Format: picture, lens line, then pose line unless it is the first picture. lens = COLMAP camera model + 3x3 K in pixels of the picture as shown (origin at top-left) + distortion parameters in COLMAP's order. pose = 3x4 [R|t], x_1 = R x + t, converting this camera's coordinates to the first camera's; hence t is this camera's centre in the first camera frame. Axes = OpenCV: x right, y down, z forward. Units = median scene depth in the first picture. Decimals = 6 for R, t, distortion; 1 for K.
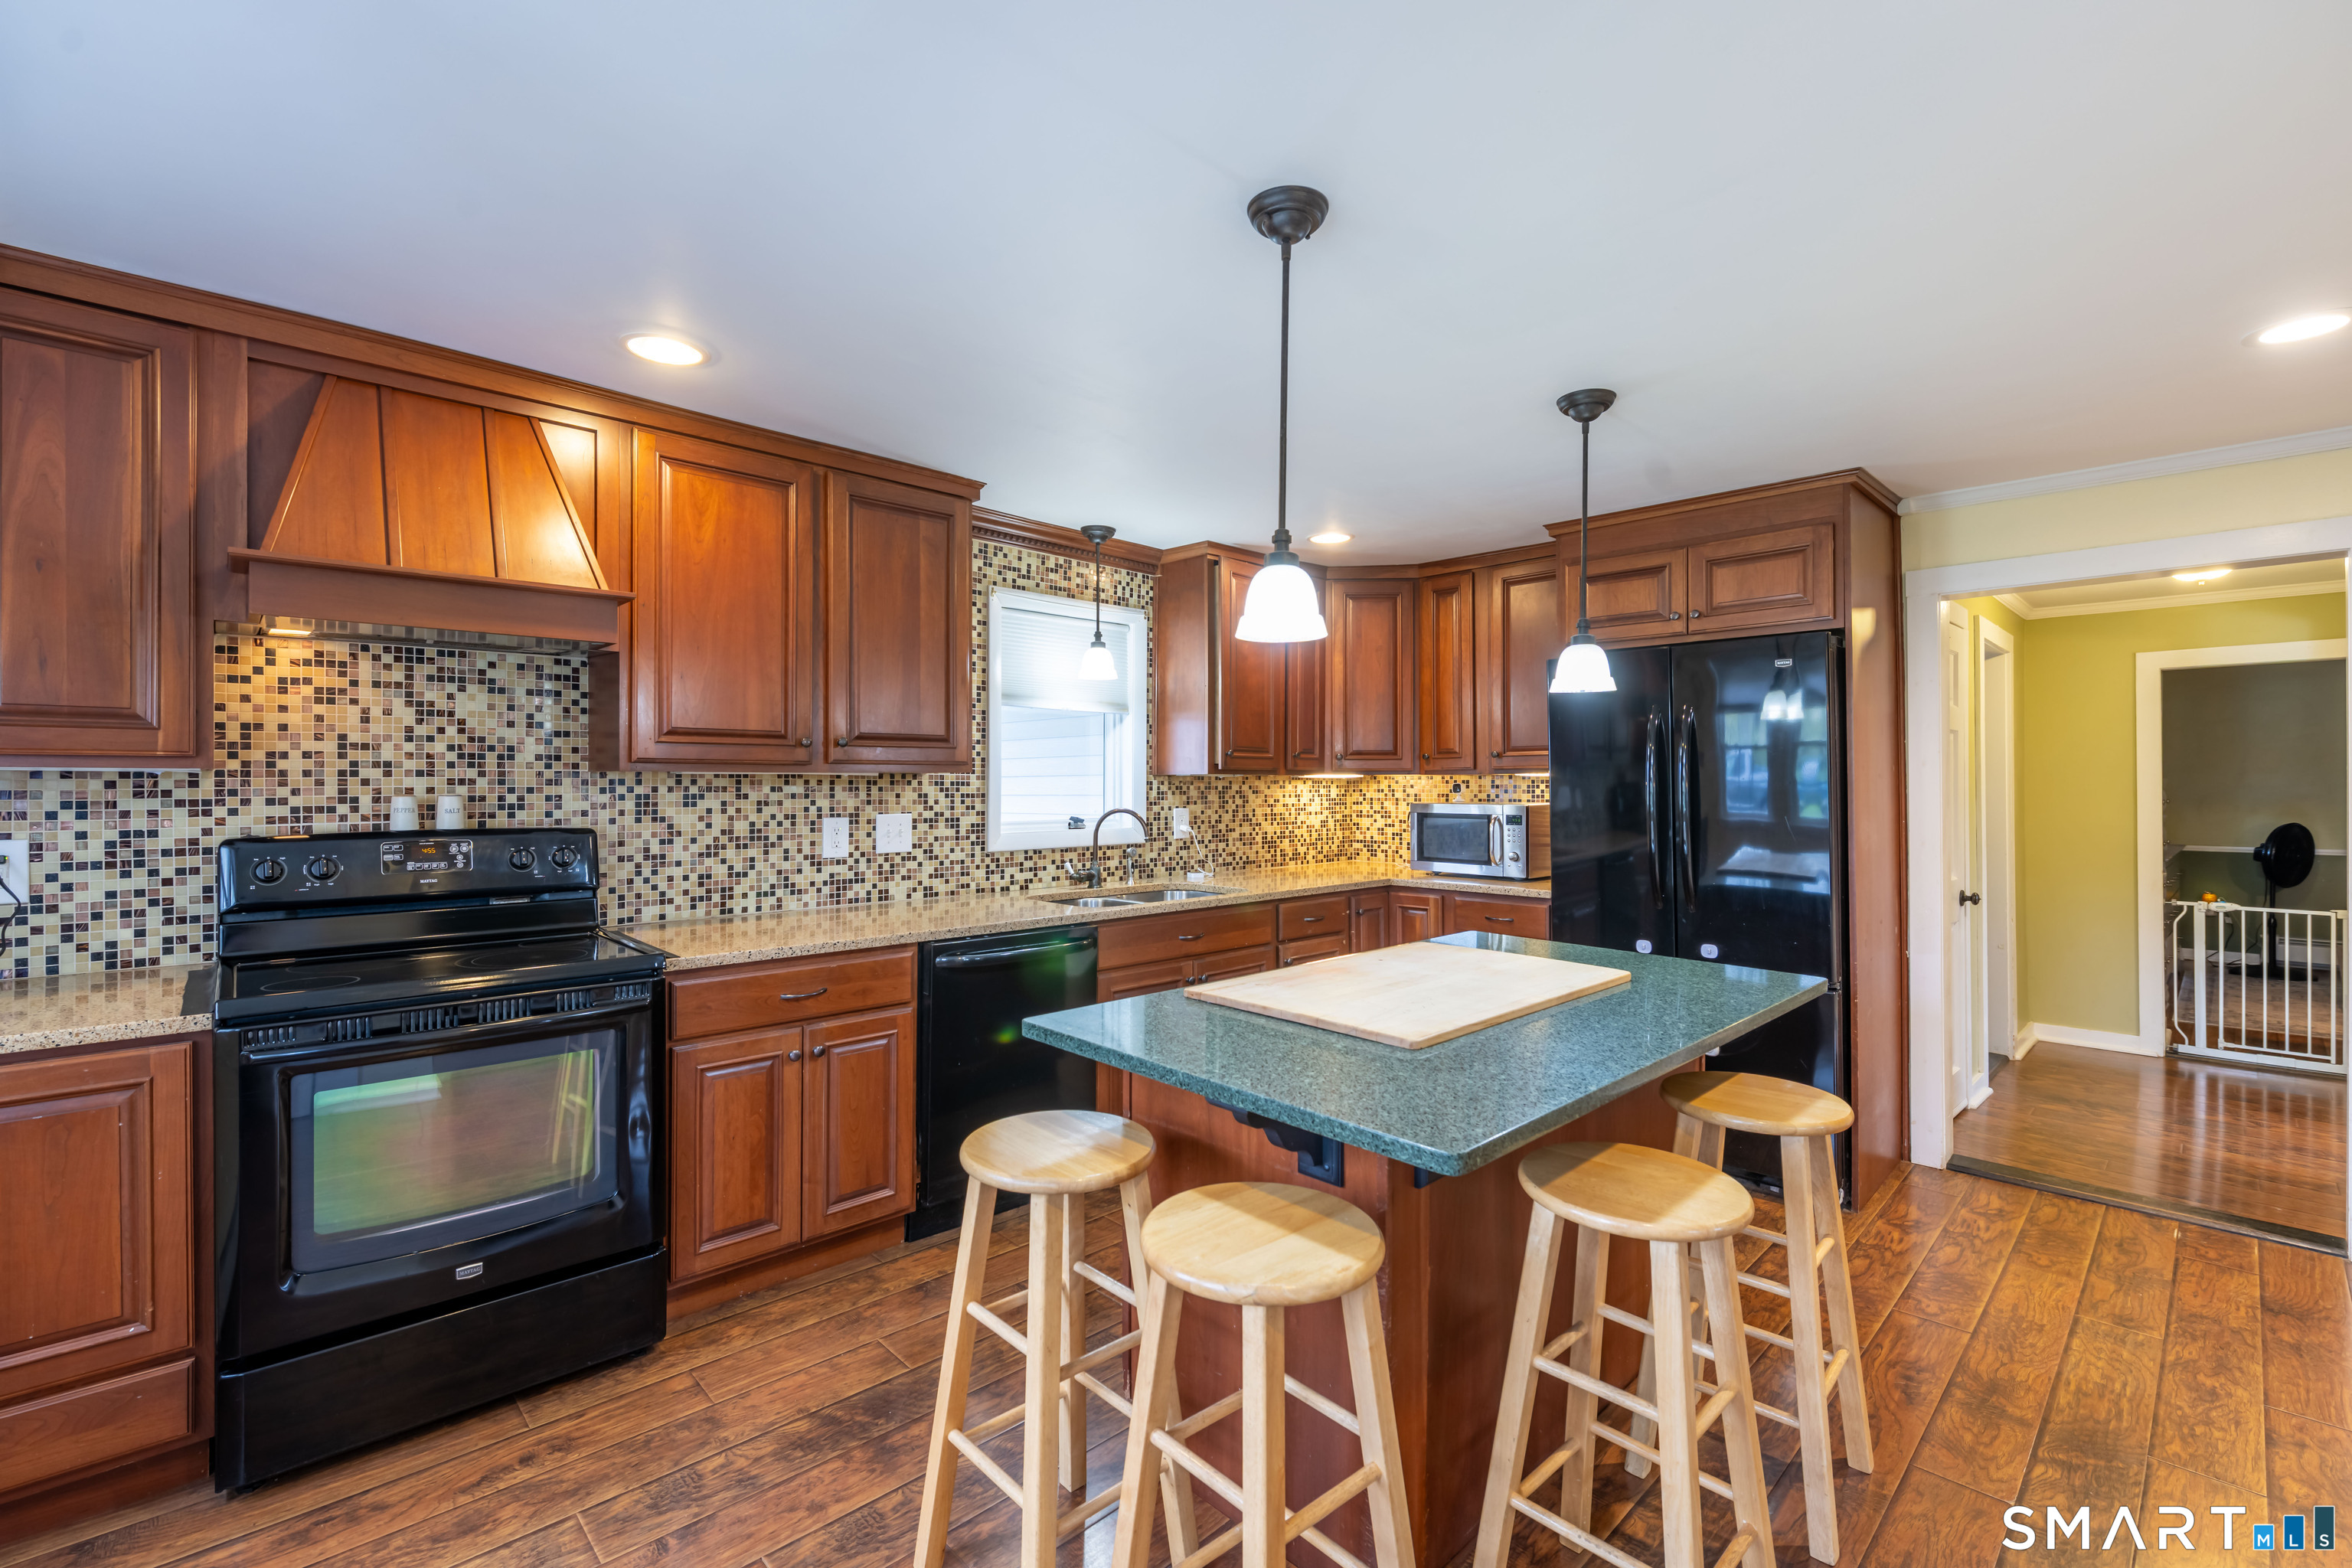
lens RADIAL K [[1014.6, 0, 1169.4], [0, 1014.6, 782.4], [0, 0, 1]] dist [-0.001921, -0.000516]
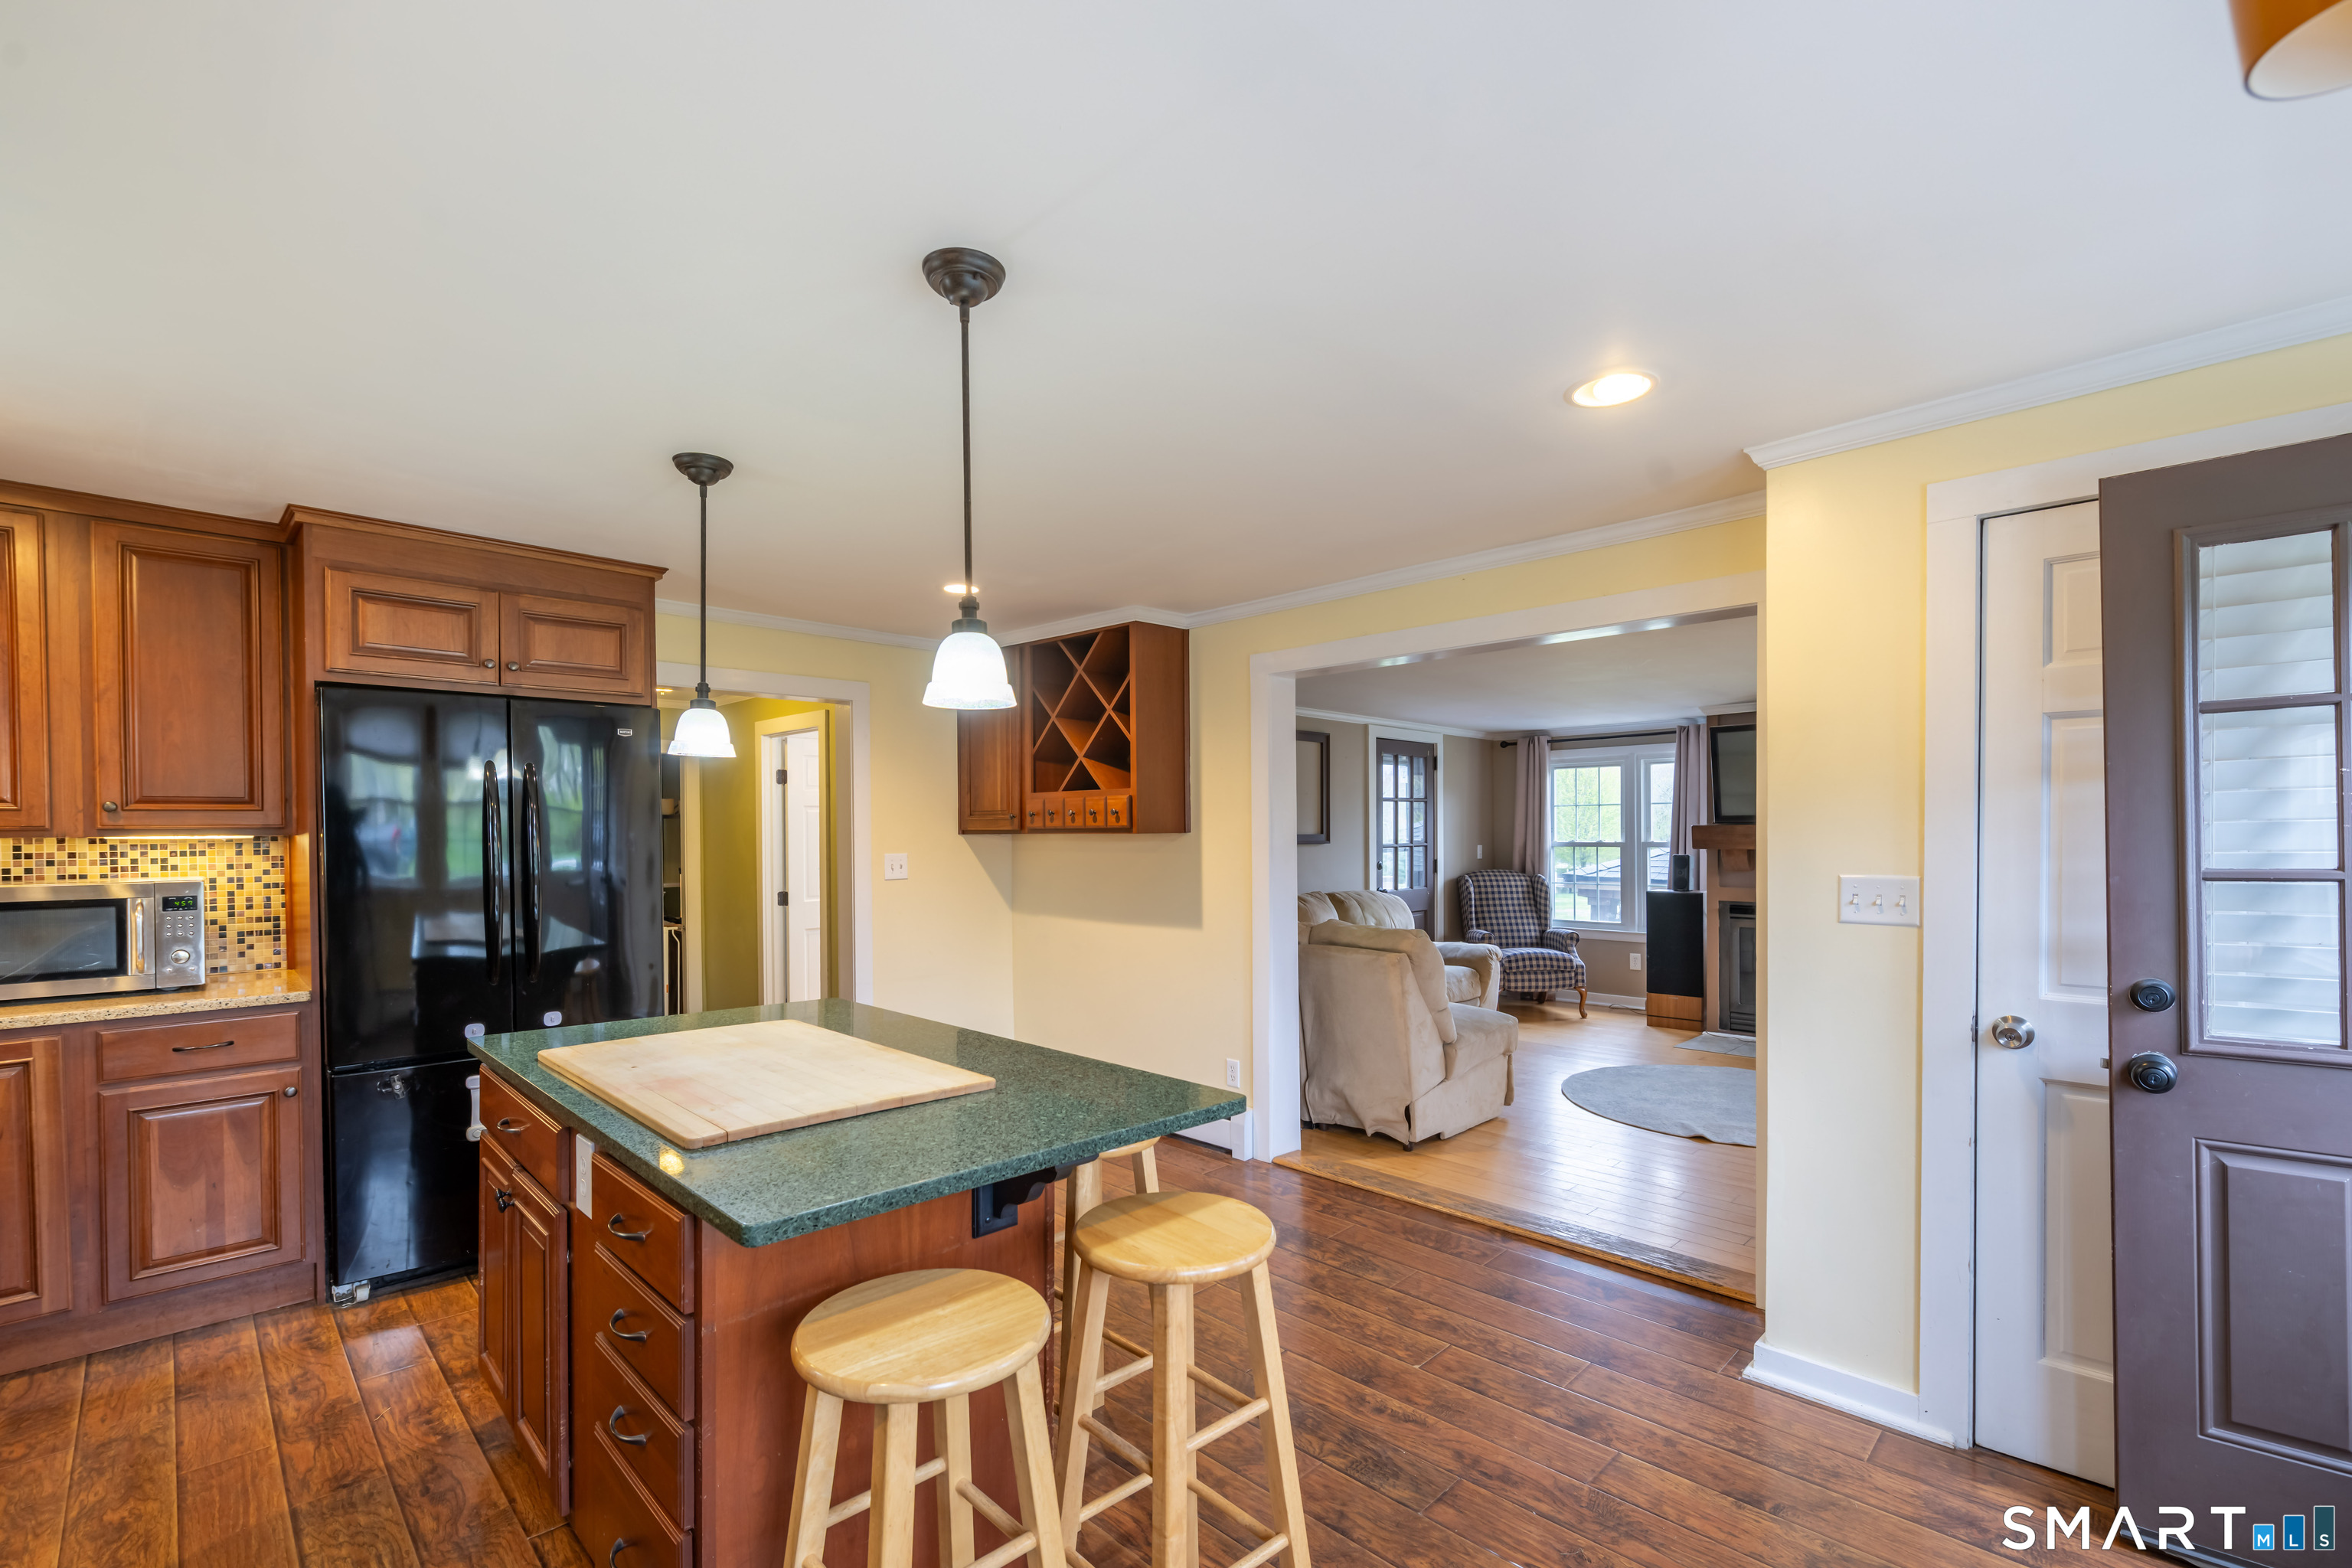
lens RADIAL K [[1030.8, 0, 1170.4], [0, 1030.8, 844.2], [0, 0, 1]] dist [-0.004269, -0.000825]
pose [[-0.022791, -0.013475, 0.999649, -0.463093], [0.006029, 0.999889, 0.013616, -0.010884], [-0.999722, 0.006337, -0.022707, 0.427001]]
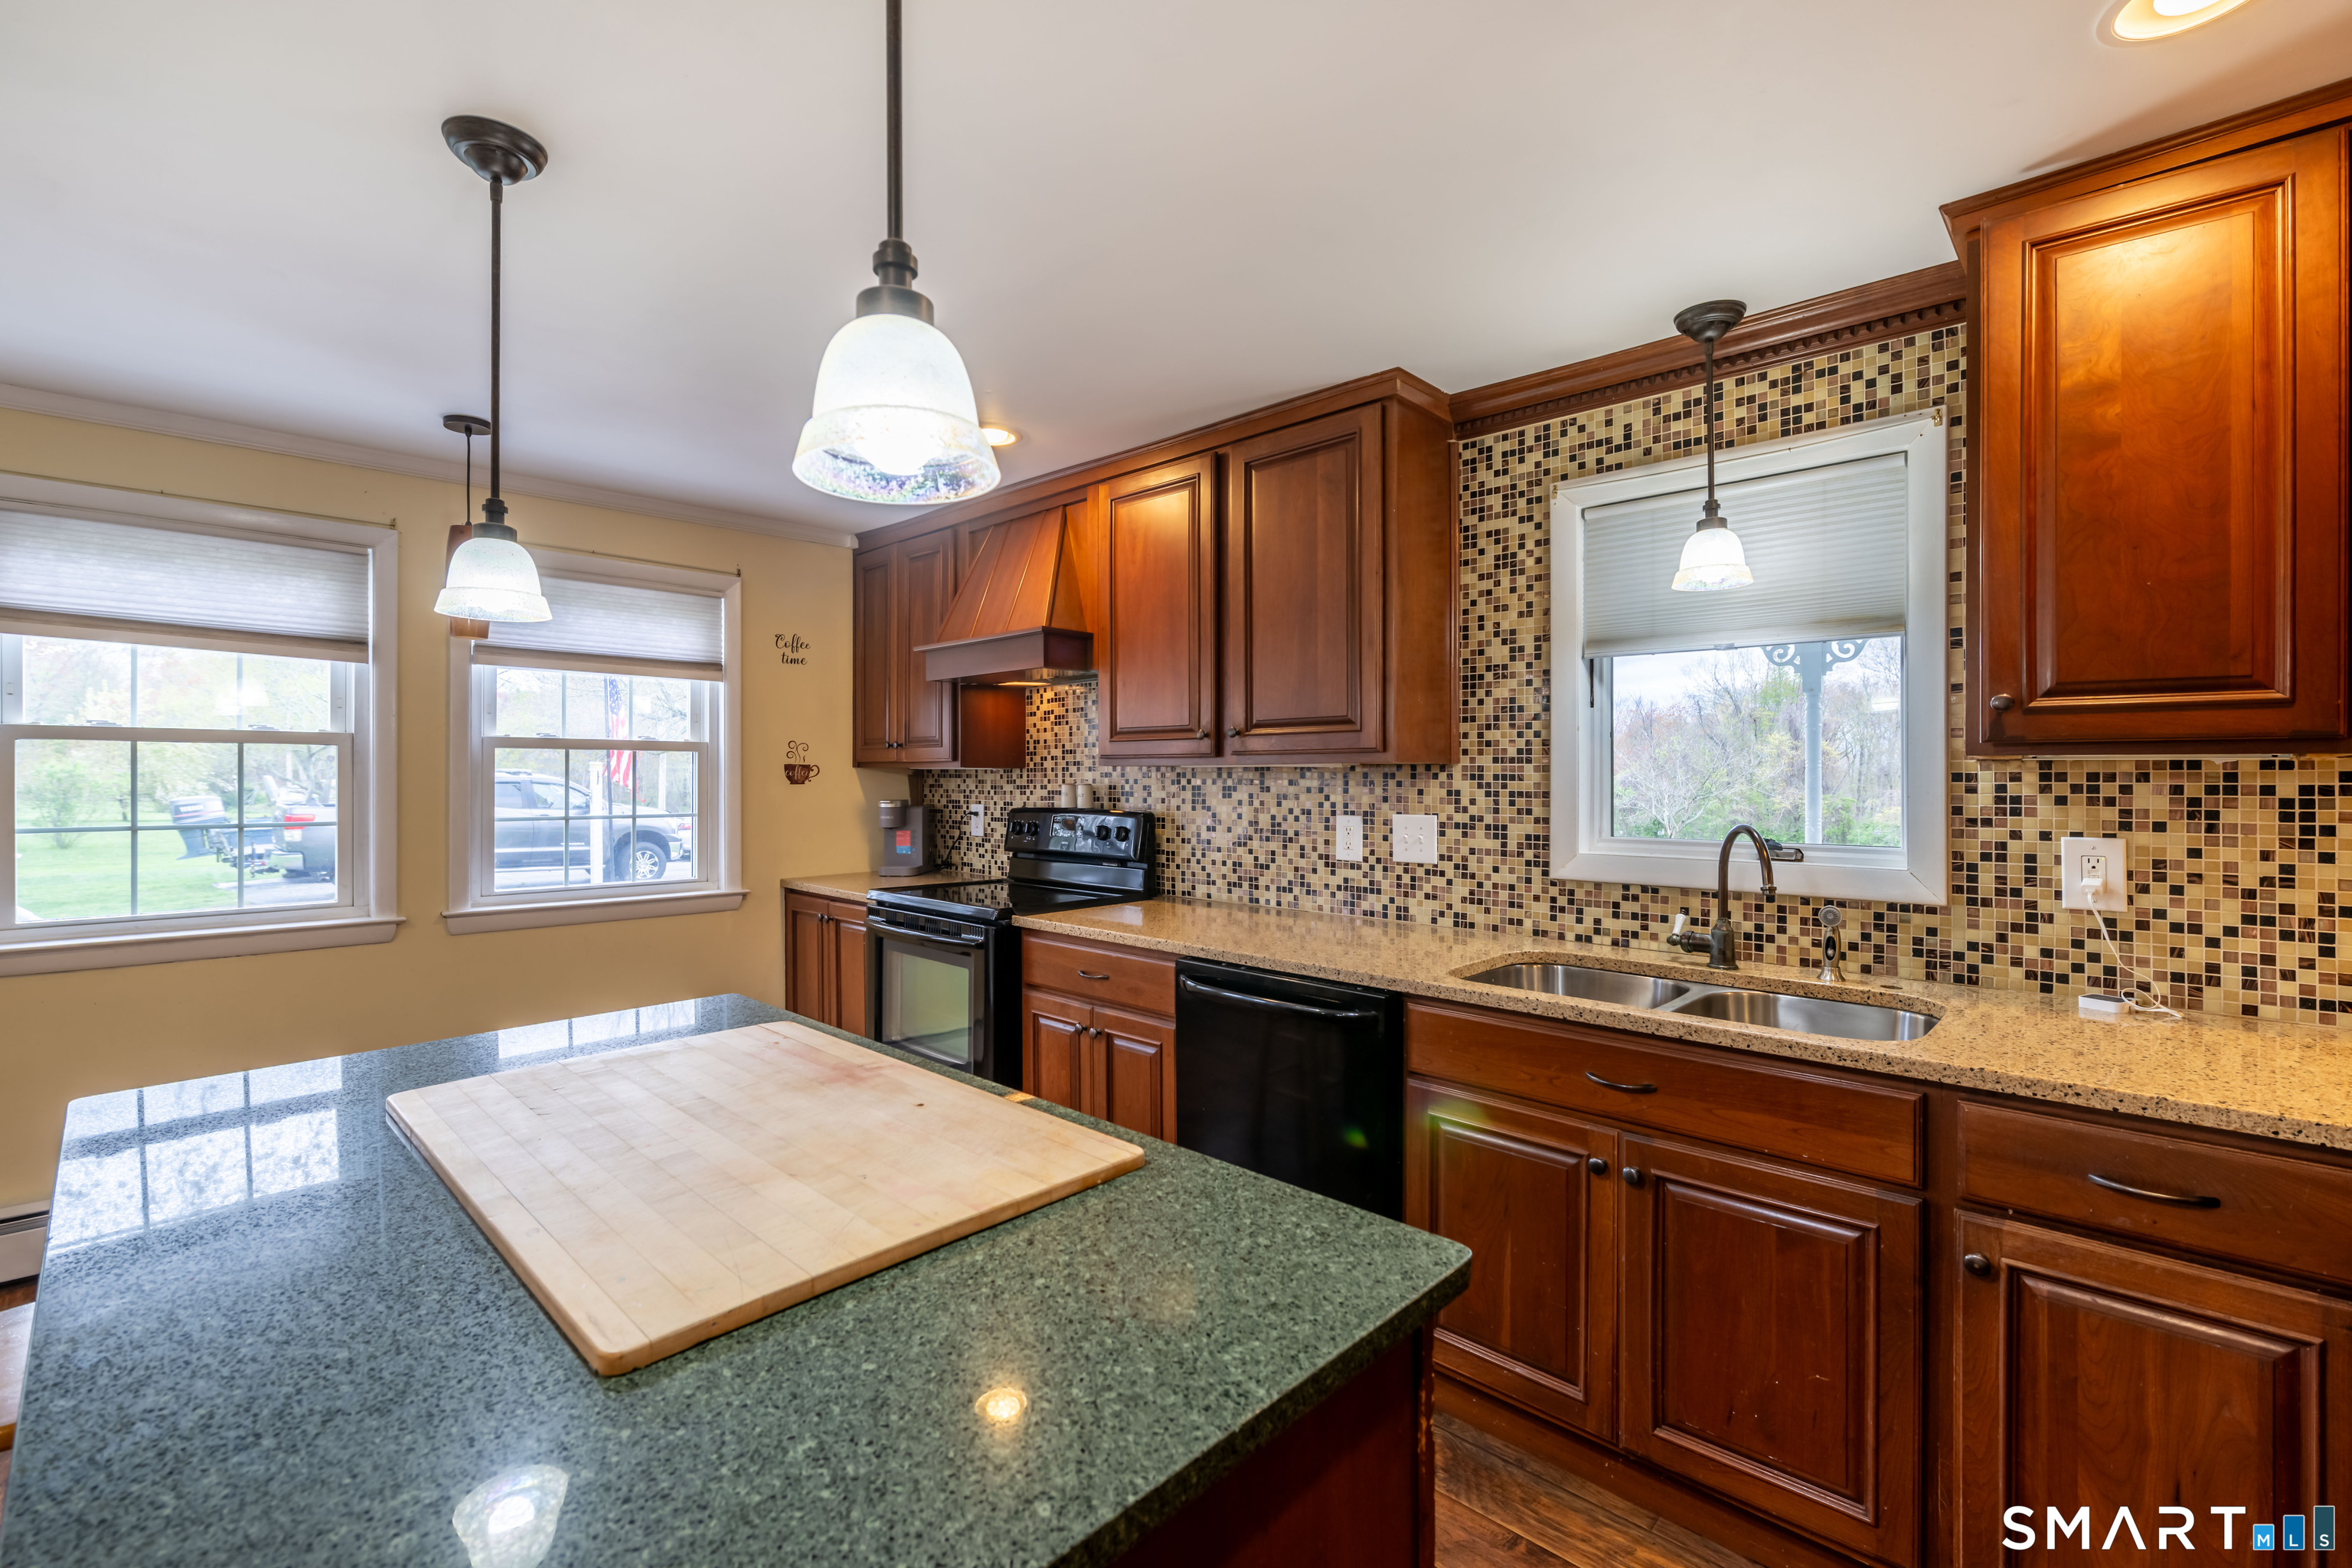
lens RADIAL K [[1020.6, 0, 1174.4], [0, 1020.6, 779.1], [0, 0, 1]] dist [-0.000086, -0.000668]
pose [[0.047392, 0.002537, -0.998873, 0.556198], [-0.001450, 0.999996, 0.002471, 0.001274], [0.998875, 0.001332, 0.047396, 0.814078]]
